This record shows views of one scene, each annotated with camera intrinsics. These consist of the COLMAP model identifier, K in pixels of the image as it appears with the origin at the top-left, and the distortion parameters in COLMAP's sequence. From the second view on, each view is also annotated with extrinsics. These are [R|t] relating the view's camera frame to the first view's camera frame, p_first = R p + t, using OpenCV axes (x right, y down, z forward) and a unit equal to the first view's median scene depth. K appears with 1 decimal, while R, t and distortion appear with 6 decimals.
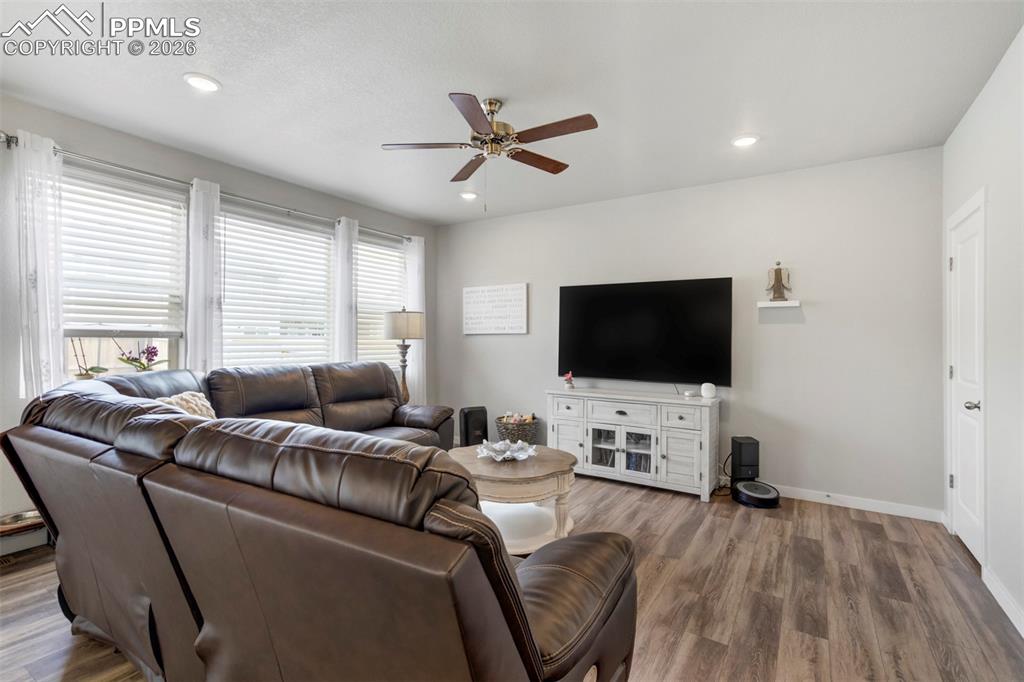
lens RADIAL K [[470.2, 0, 515.6], [0, 470.2, 338.4], [0, 0, 1]] dist [-0.001903, 0.007323]
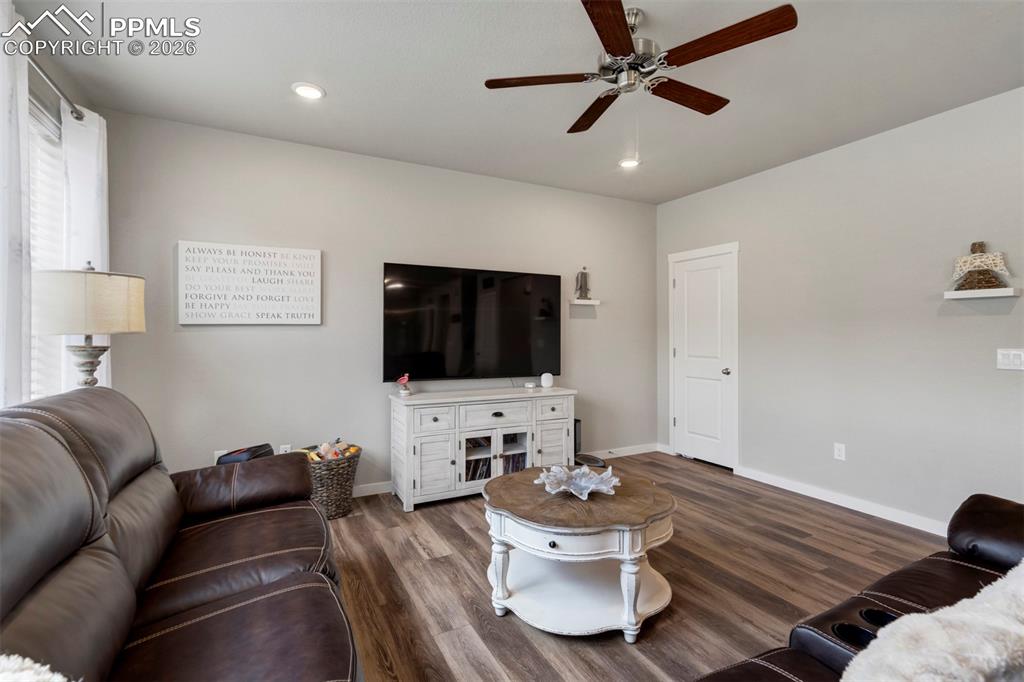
lens RADIAL K [[470.2, 0, 509.7], [0, 470.2, 338.3], [0, 0, 1]] dist [-0.001903, 0.007323]
pose [[0.508526, -0.019143, 0.860834, -0.534613], [-0.001902, 0.999725, 0.023355, -0.008525], [-0.861044, -0.013514, 0.508350, 0.525121]]
